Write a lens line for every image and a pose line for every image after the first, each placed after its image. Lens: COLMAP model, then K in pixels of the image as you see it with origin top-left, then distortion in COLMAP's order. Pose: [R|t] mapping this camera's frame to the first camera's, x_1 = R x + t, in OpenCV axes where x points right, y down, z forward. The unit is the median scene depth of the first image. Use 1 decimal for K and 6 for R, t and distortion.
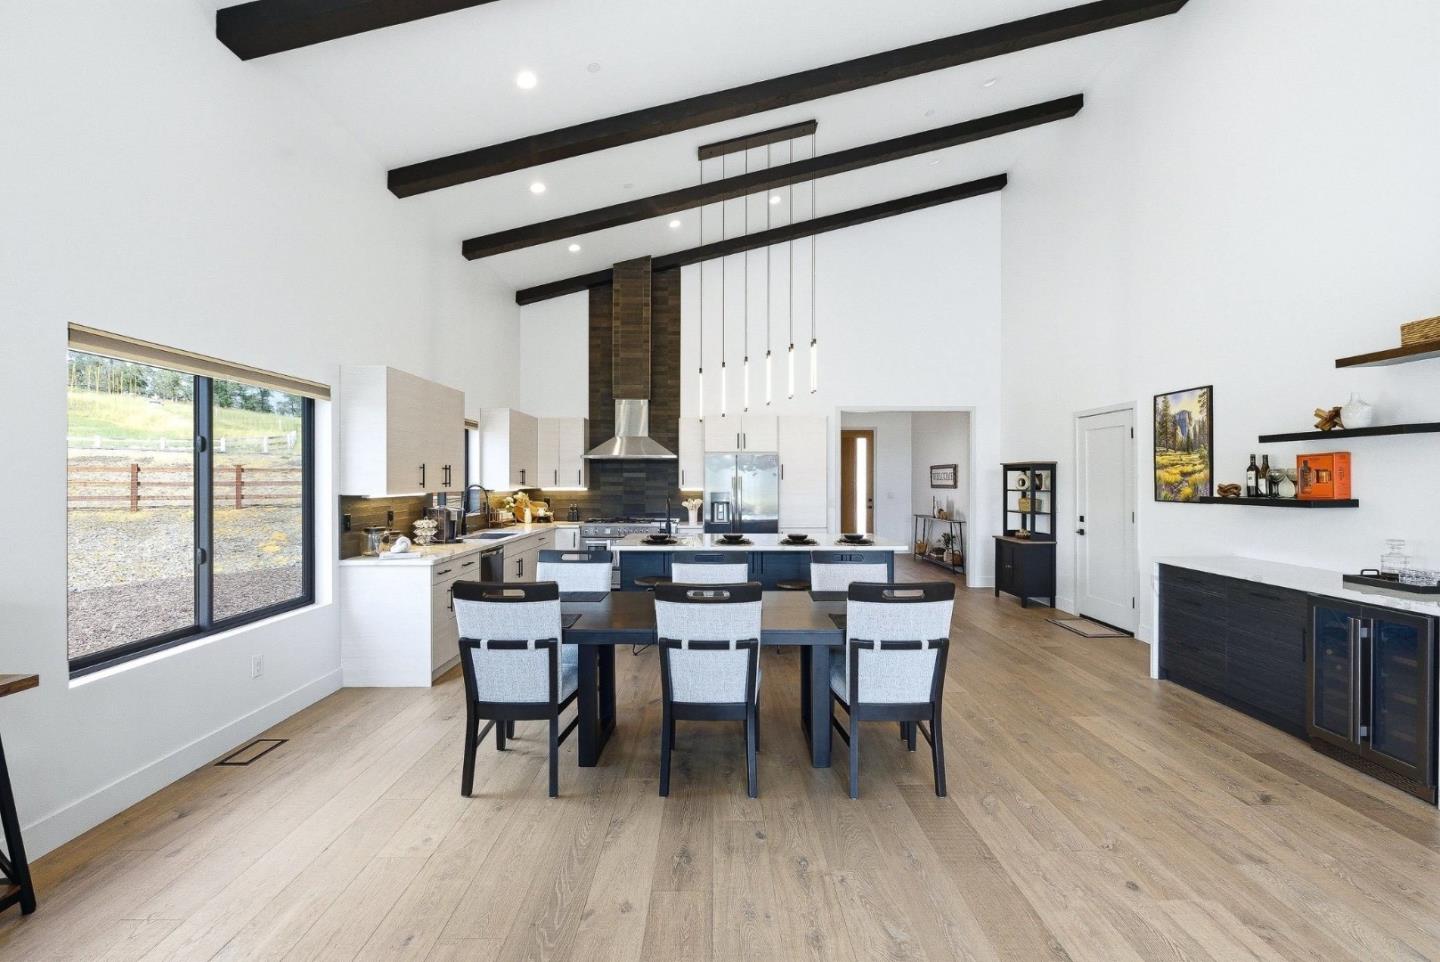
lens RADIAL K [[646.8, 0, 720.9], [0, 646.8, 482.4], [0, 0, 1]] dist [0.000774, 0.000426]
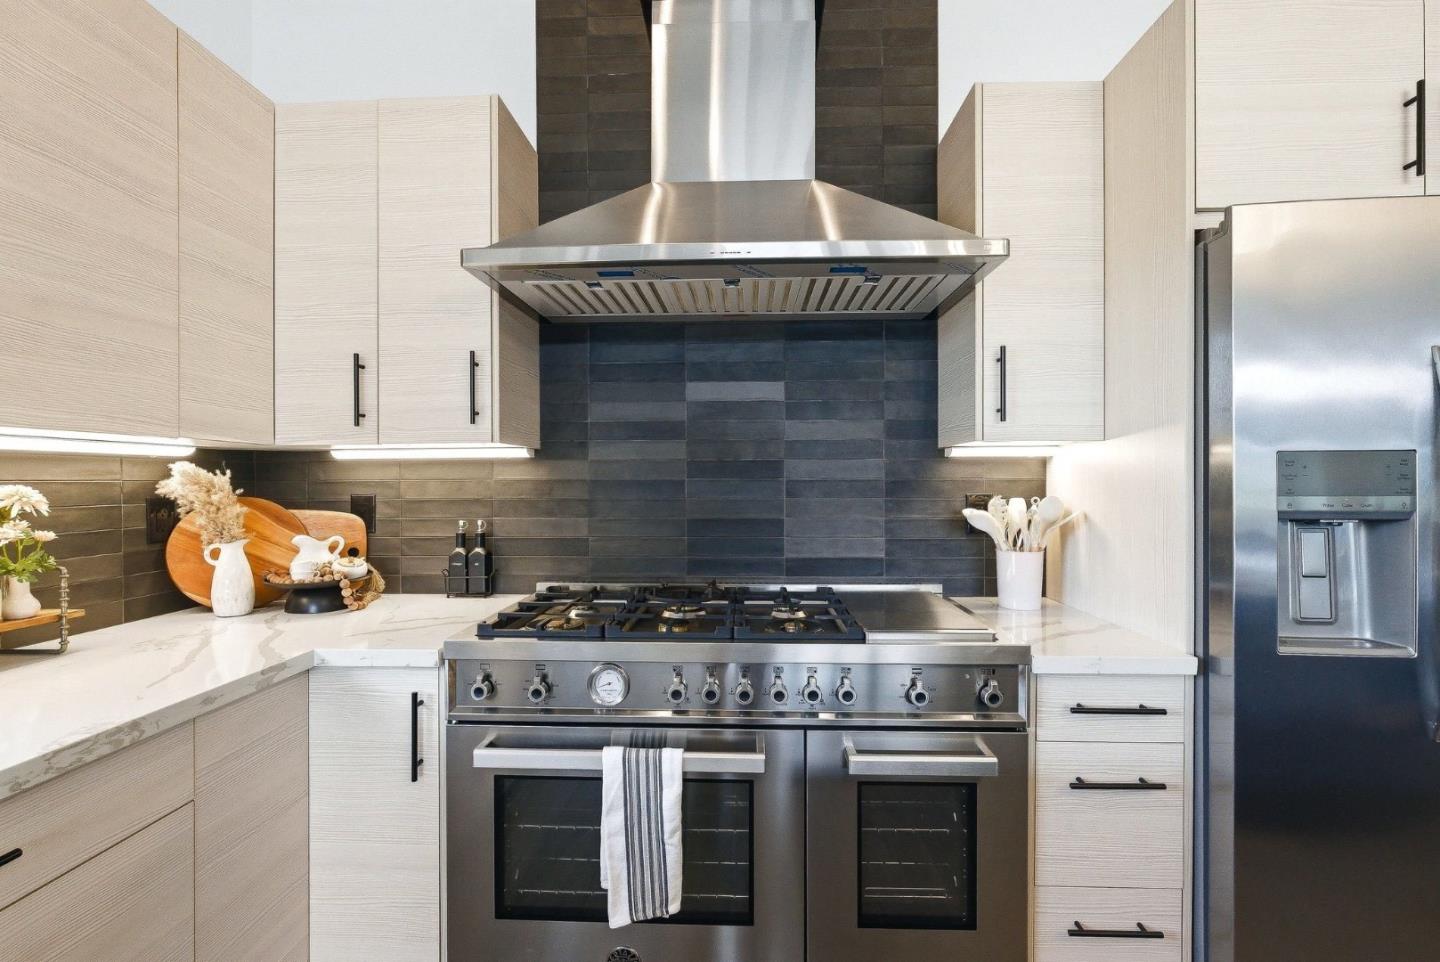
lens RADIAL K [[646.8, 0, 719.7], [0, 646.8, 480.4], [0, 0, 1]] dist [0.000774, 0.000426]
pose [[0.998577, -0.004862, -0.053099, -0.129031], [0.004688, 0.999983, -0.003395, 0.020808], [0.053114, 0.003141, 0.998584, 0.782203]]
